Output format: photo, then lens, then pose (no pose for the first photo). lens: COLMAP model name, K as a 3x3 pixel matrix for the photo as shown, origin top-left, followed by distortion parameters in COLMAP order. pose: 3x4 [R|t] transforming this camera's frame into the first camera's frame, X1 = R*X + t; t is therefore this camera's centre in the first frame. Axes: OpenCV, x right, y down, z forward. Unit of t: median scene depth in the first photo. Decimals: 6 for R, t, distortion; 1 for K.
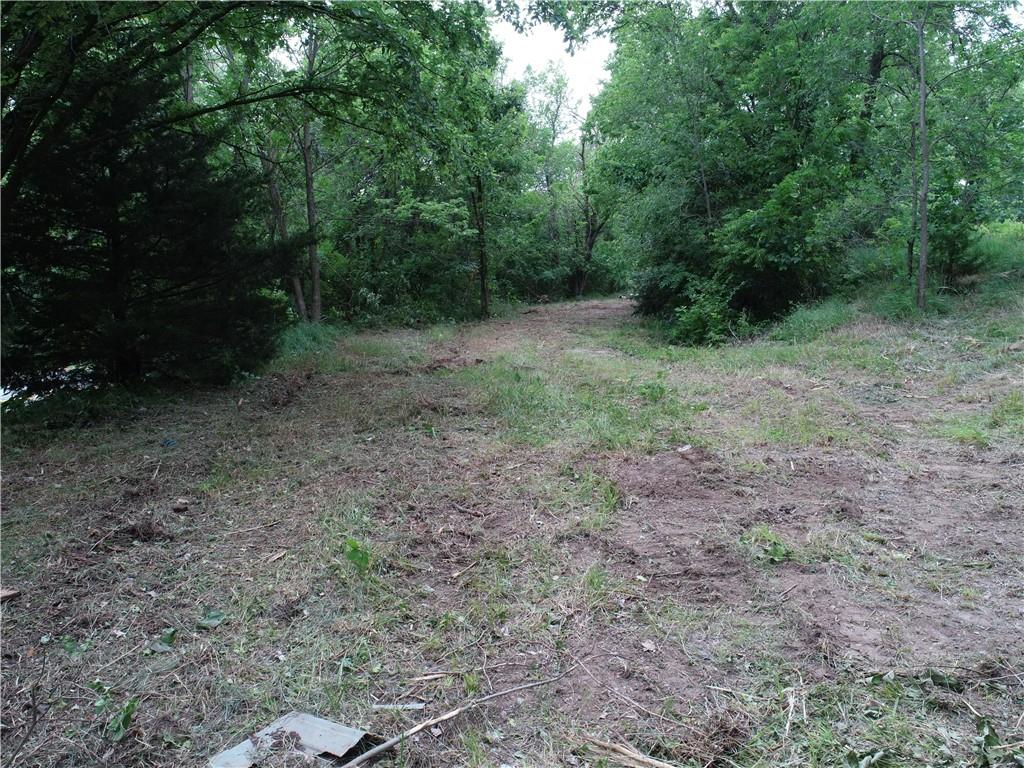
lens RADIAL K [[767.6, 0, 509.6], [0, 767.6, 376.0], [0, 0, 1]] dist [-0.010951, 0.002024]
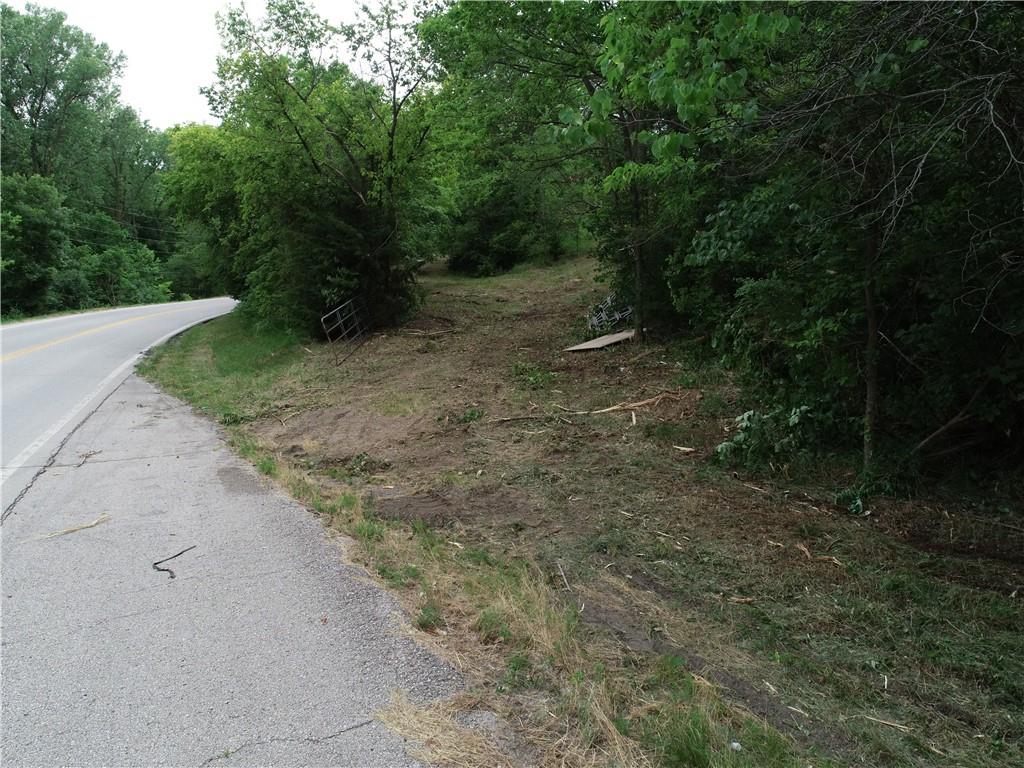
lens RADIAL K [[767.6, 0, 511.0], [0, 767.6, 383.6], [0, 0, 1]] dist [-0.010951, 0.002024]
pose [[0.938638, -0.061938, 0.339296, -0.785882], [0.043572, 0.997156, 0.061493, 0.213541], [-0.342140, -0.042936, 0.938668, -2.090431]]
